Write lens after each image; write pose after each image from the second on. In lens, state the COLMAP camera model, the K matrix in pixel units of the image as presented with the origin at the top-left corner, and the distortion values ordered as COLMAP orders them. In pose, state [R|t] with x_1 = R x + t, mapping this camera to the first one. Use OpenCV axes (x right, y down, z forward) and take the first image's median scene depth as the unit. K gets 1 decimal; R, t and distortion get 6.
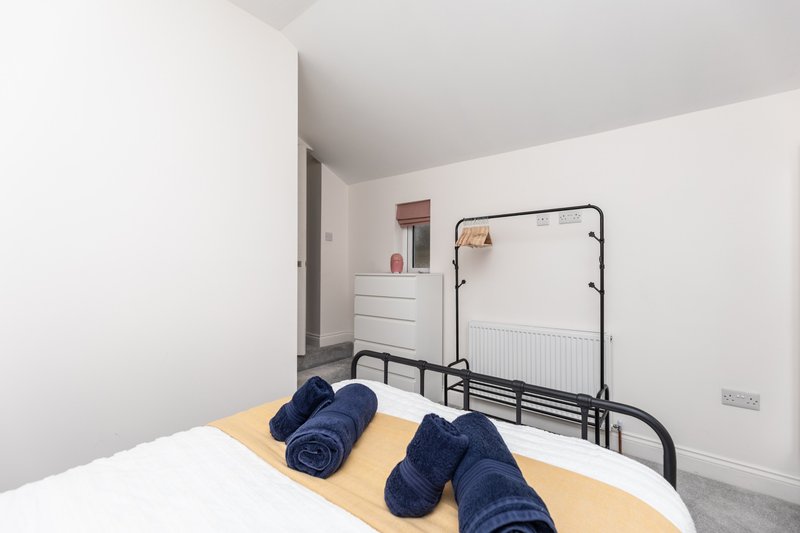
lens RADIAL K [[328.4, 0, 401.4], [0, 328.4, 261.9], [0, 0, 1]] dist [-0.001009, 0.001465]
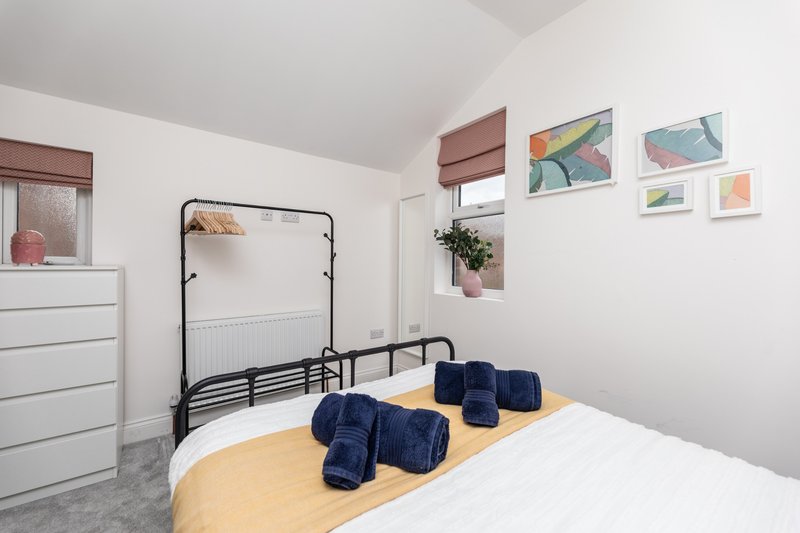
lens RADIAL K [[314.6, 0, 399.1], [0, 314.6, 262.5], [0, 0, 1]] dist [0.012294, -0.000265]
pose [[0.292472, -0.001729, 0.956272, -0.457259], [-0.036154, 0.999263, 0.012864, -0.001406], [-0.955590, -0.038335, 0.292194, 0.302077]]
